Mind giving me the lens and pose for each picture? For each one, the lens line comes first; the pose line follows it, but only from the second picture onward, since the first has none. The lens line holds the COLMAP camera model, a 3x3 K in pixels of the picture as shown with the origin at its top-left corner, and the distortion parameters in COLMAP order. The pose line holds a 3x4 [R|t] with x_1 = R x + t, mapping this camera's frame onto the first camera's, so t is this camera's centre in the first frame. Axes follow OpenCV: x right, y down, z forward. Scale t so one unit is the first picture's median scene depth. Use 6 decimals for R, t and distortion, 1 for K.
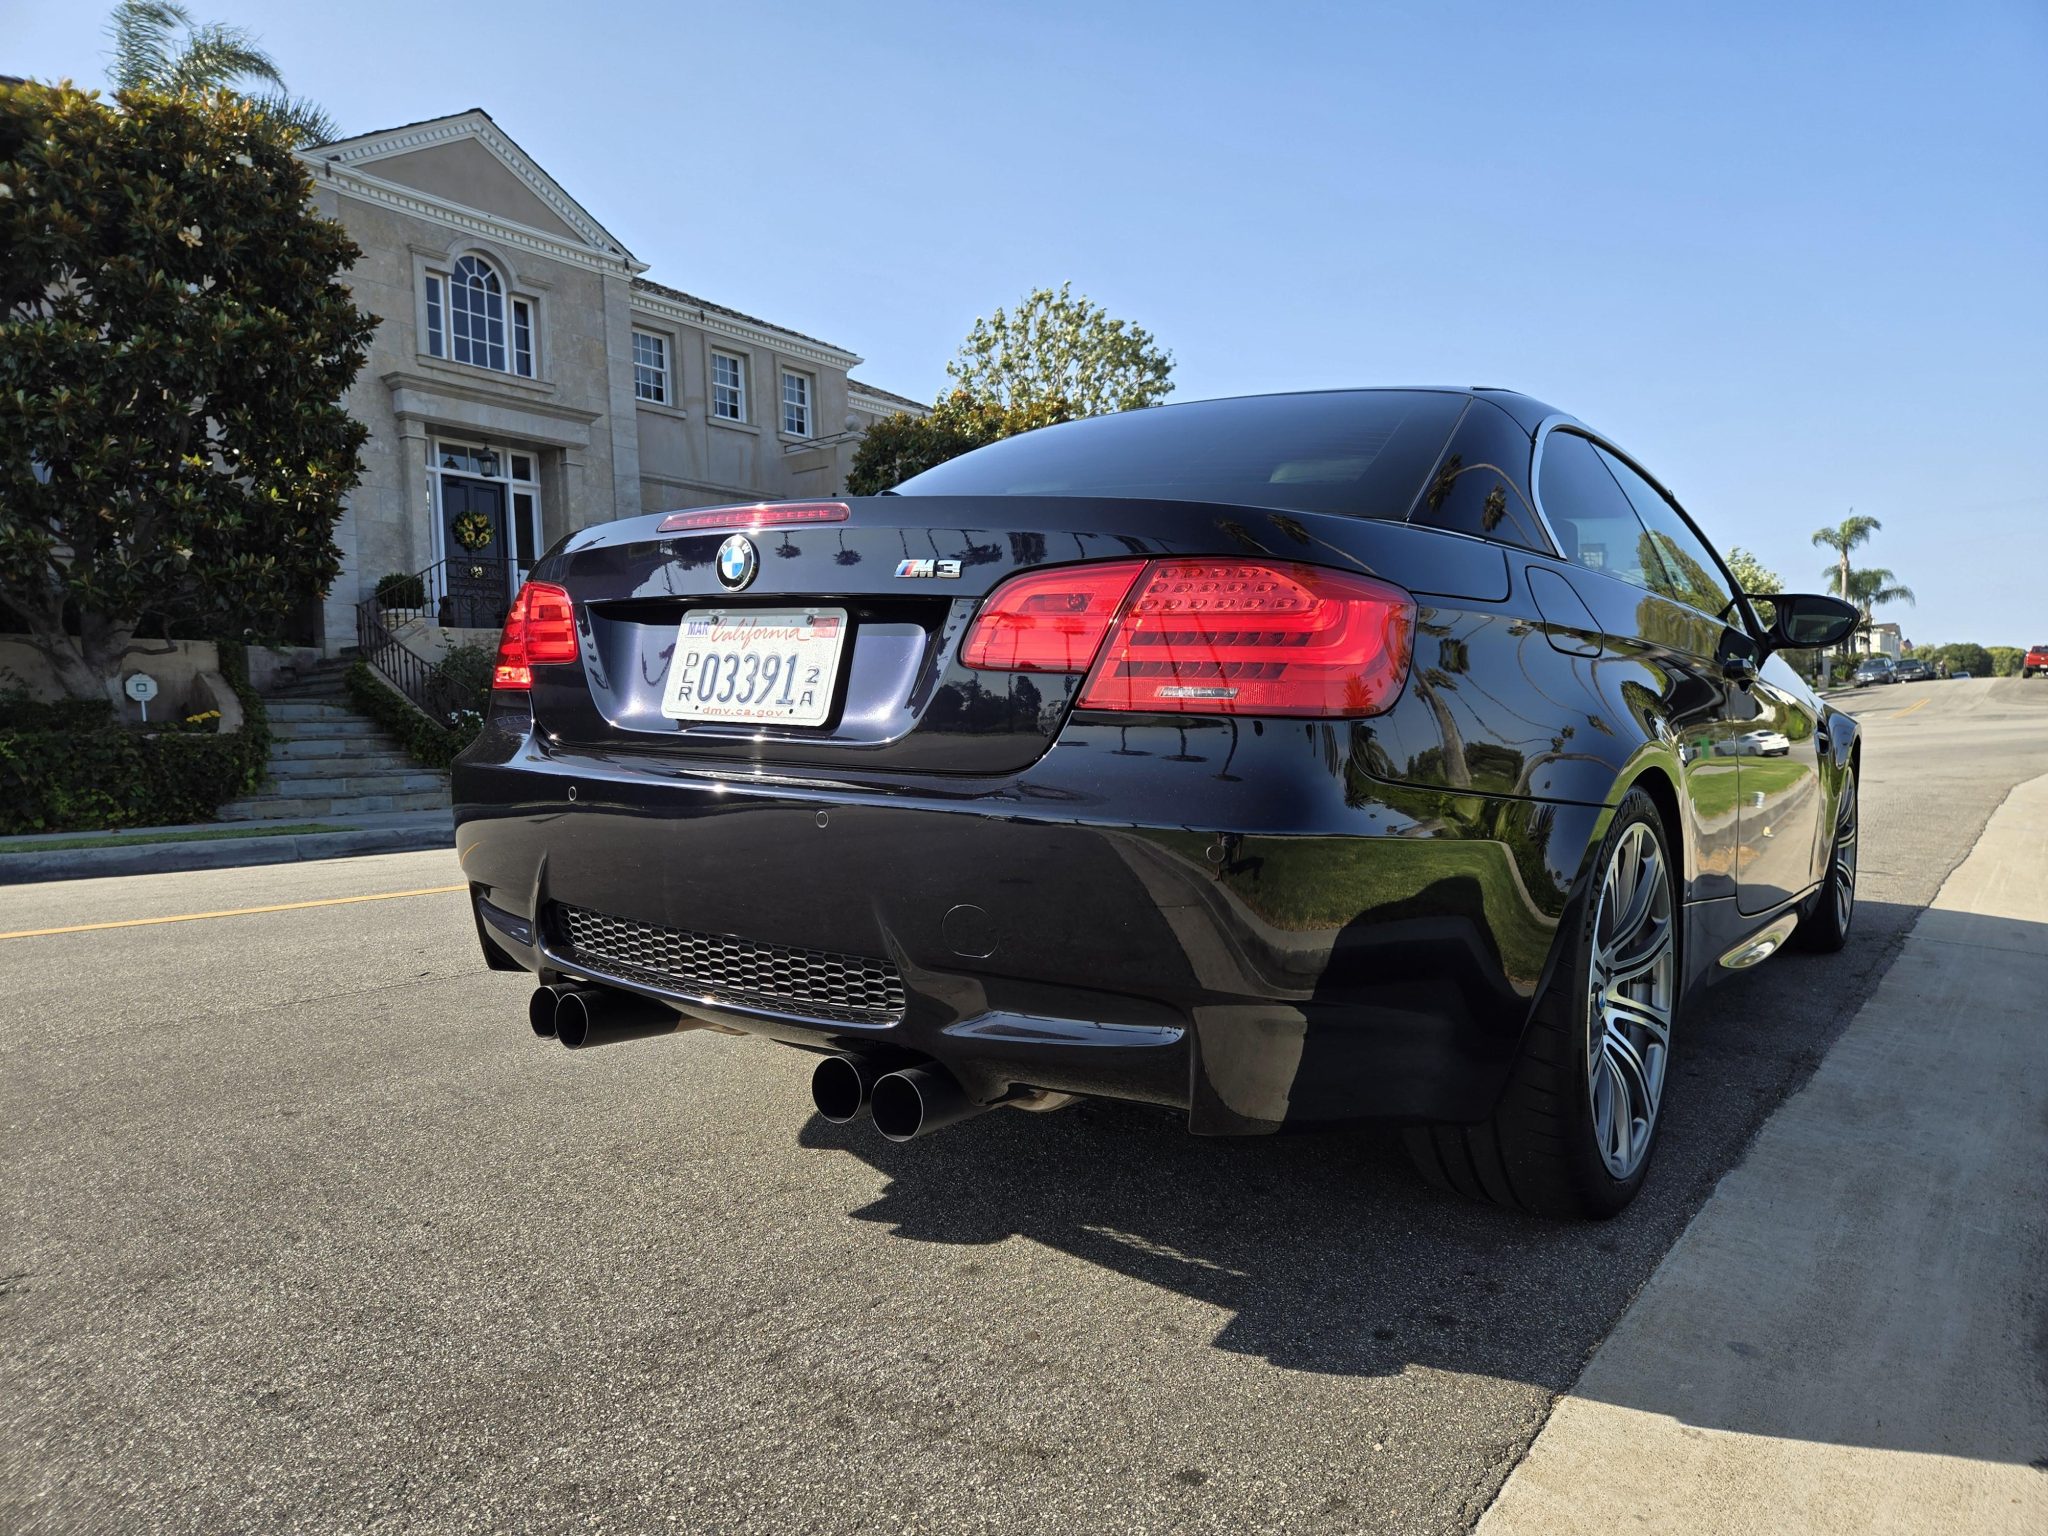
lens RADIAL K [[1446.1, 0, 995.1], [0, 1446.1, 781.0], [0, 0, 1]] dist [0.066728, -0.061482]
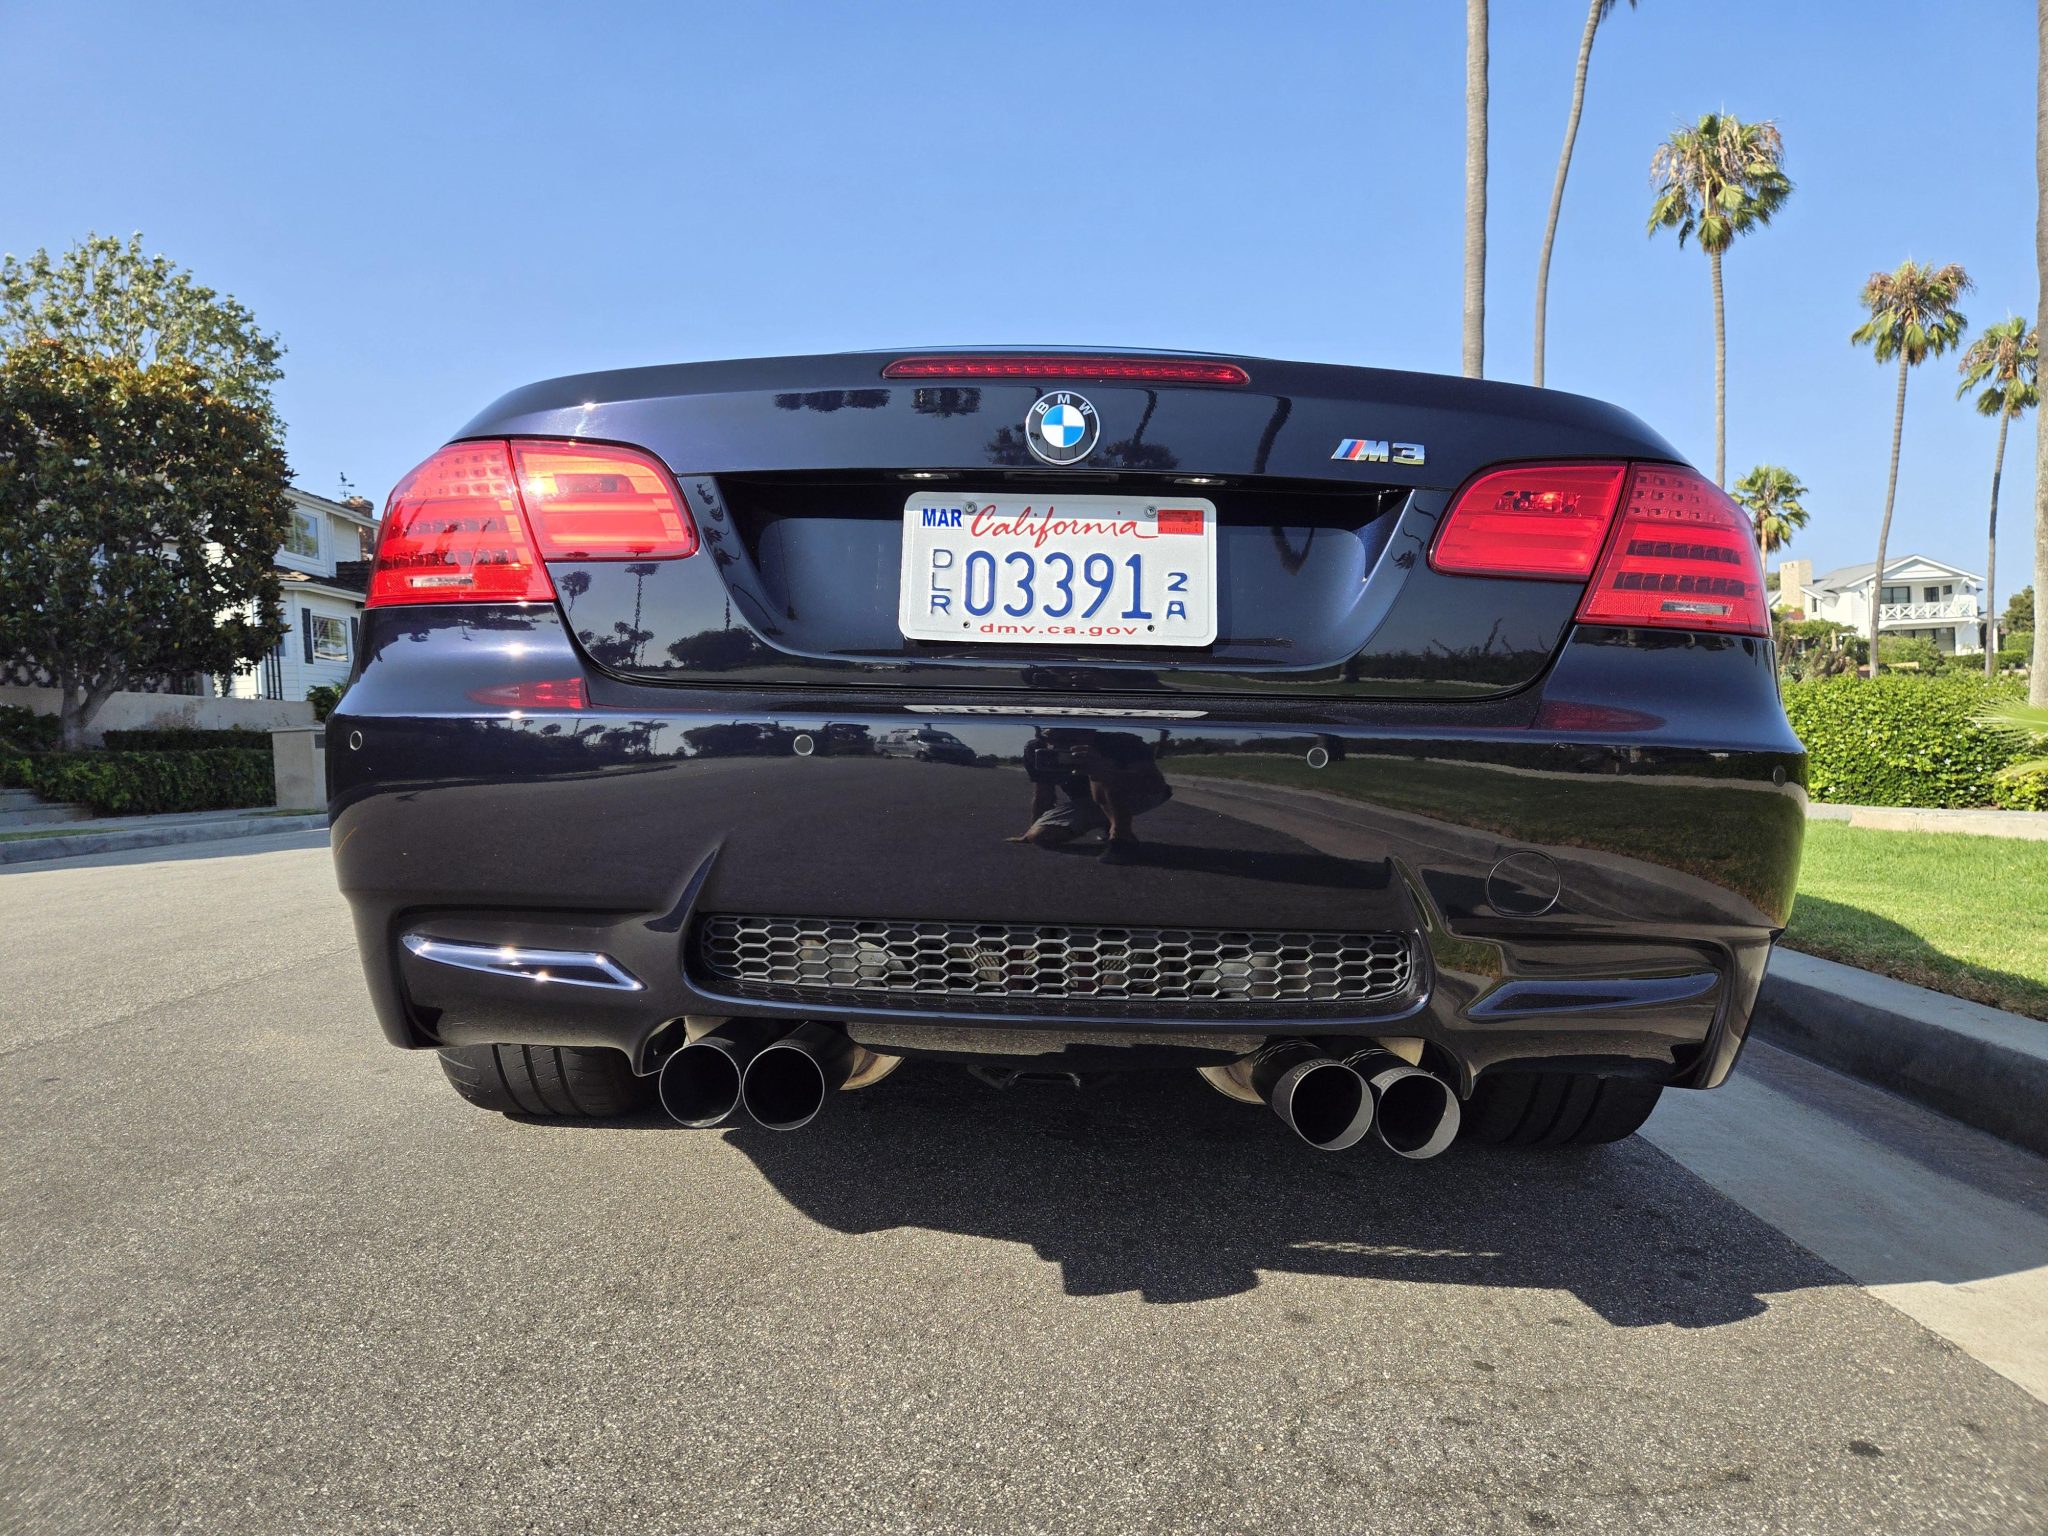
lens RADIAL K [[1446.1, 0, 1014.0], [0, 1446.1, 754.8], [0, 0, 1]] dist [0.066728, -0.061482]
pose [[0.807247, -0.007841, 0.590161, -0.533746], [0.033796, 0.998885, -0.032956, 0.034363], [-0.589245, 0.046549, 0.806613, 0.351286]]
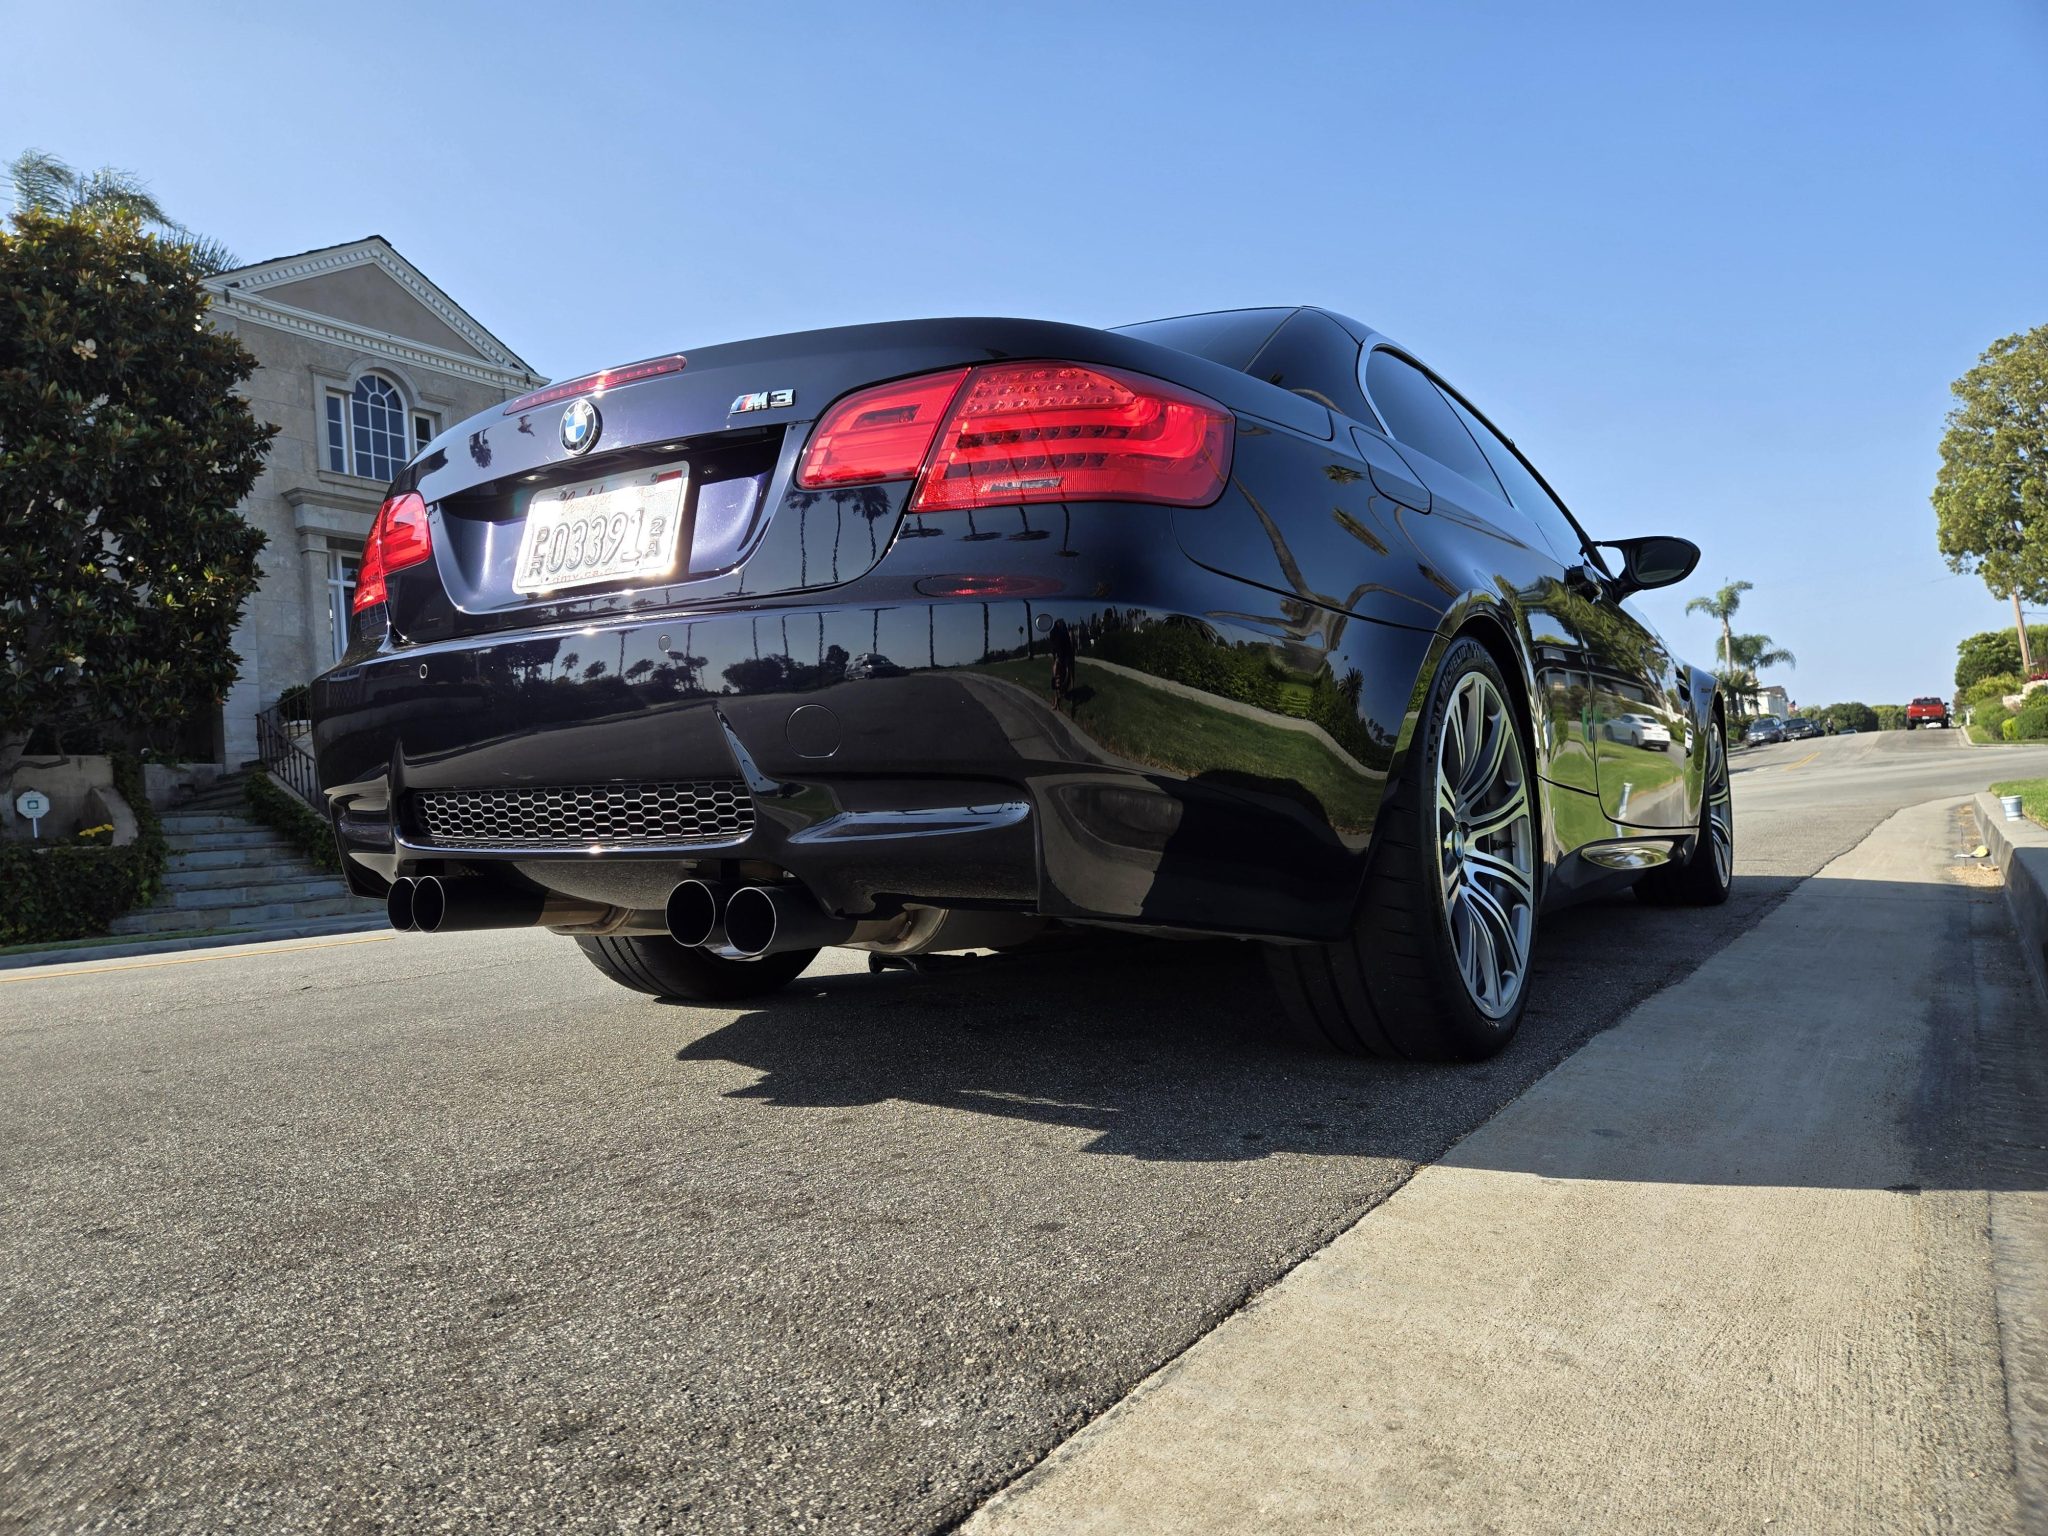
lens RADIAL K [[1446.1, 0, 973.4], [0, 1446.1, 761.3], [0, 0, 1]] dist [0.066728, -0.061482]
pose [[0.998048, -0.047894, 0.040076, 0.037341], [0.051409, 0.994445, -0.091849, 0.159021], [-0.035455, 0.093730, 0.994966, -0.004354]]
